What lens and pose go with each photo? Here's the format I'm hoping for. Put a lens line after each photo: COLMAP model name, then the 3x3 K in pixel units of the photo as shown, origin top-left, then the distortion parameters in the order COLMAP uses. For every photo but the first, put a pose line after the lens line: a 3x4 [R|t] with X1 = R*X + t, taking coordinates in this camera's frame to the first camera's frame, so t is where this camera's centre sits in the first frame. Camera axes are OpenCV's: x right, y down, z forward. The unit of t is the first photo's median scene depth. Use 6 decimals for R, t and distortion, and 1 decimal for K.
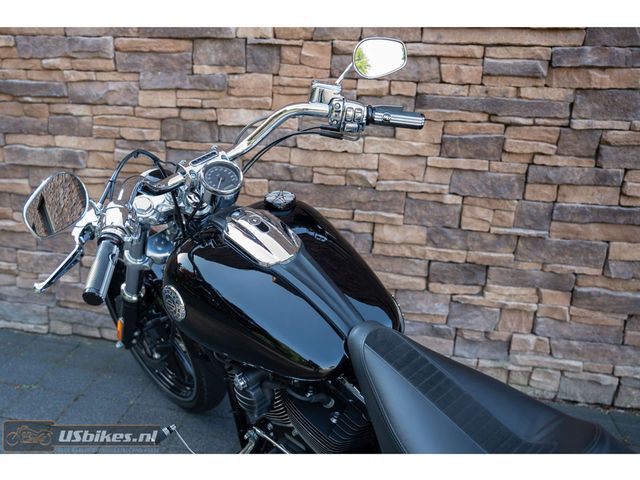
lens RADIAL K [[635.7, 0, 249.5], [0, 635.7, 254.9], [0, 0, 1]] dist [-0.089189, 0.116762]
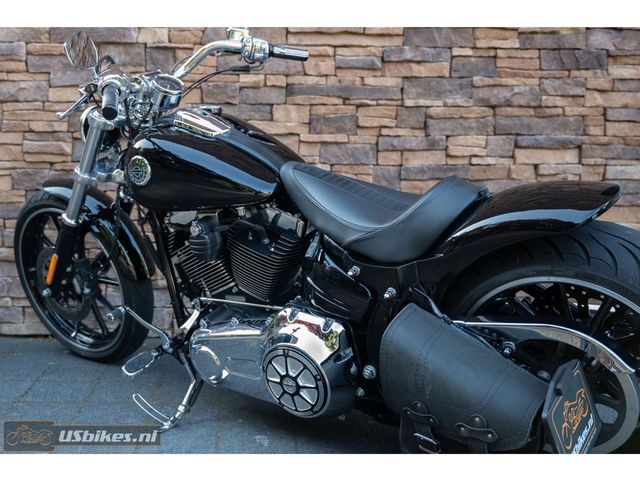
lens RADIAL K [[712.2, 0, 257.6], [0, 712.2, 212.1], [0, 0, 1]] dist [-0.063225, 0.000000]
pose [[0.963442, -0.024249, 0.266817, -0.173889], [0.095625, 0.961425, -0.257911, 0.347524], [-0.250270, 0.273997, 0.928596, -0.229076]]
